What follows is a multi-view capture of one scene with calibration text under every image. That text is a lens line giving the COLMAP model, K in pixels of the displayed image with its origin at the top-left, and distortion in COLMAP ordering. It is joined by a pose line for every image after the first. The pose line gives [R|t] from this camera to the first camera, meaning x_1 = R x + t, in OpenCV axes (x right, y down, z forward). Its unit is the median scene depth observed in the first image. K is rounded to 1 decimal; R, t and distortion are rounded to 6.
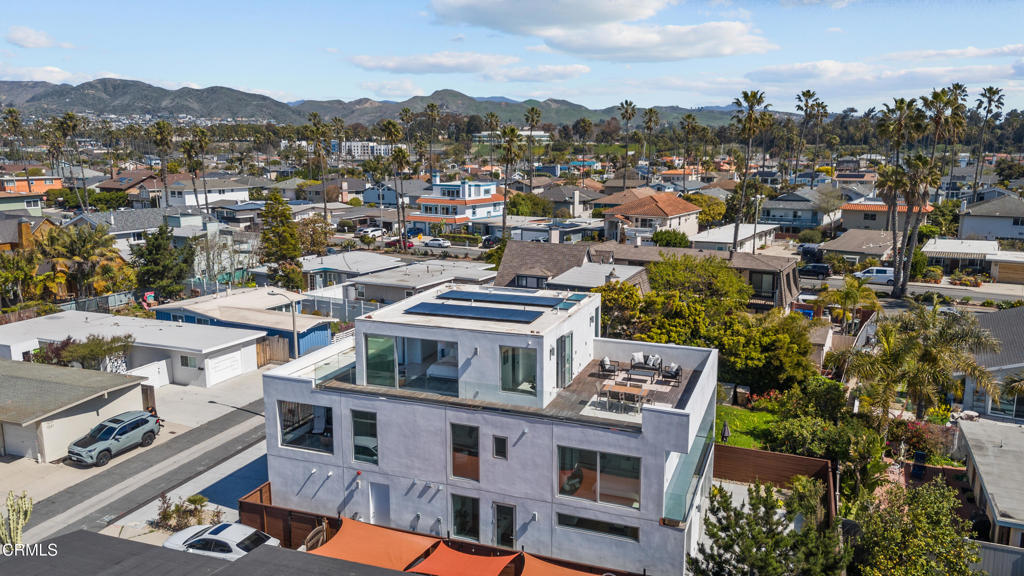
lens RADIAL K [[754.9, 0, 513.1], [0, 754.9, 300.6], [0, 0, 1]] dist [0.123068, -0.002640]
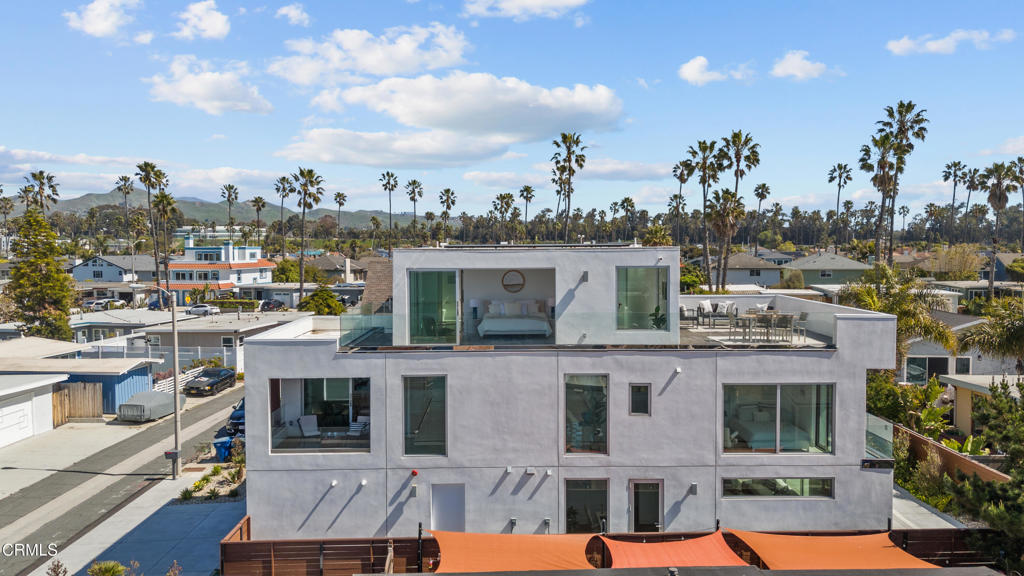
lens RADIAL K [[761.4, 0, 512.0], [0, 761.4, 288.0], [0, 0, 1]] dist [0.055155, -0.006598]
pose [[0.928925, -0.024092, 0.369484, -0.373912], [0.079056, 0.987776, -0.134348, 0.165311], [-0.361730, 0.154009, 0.919474, 0.331505]]
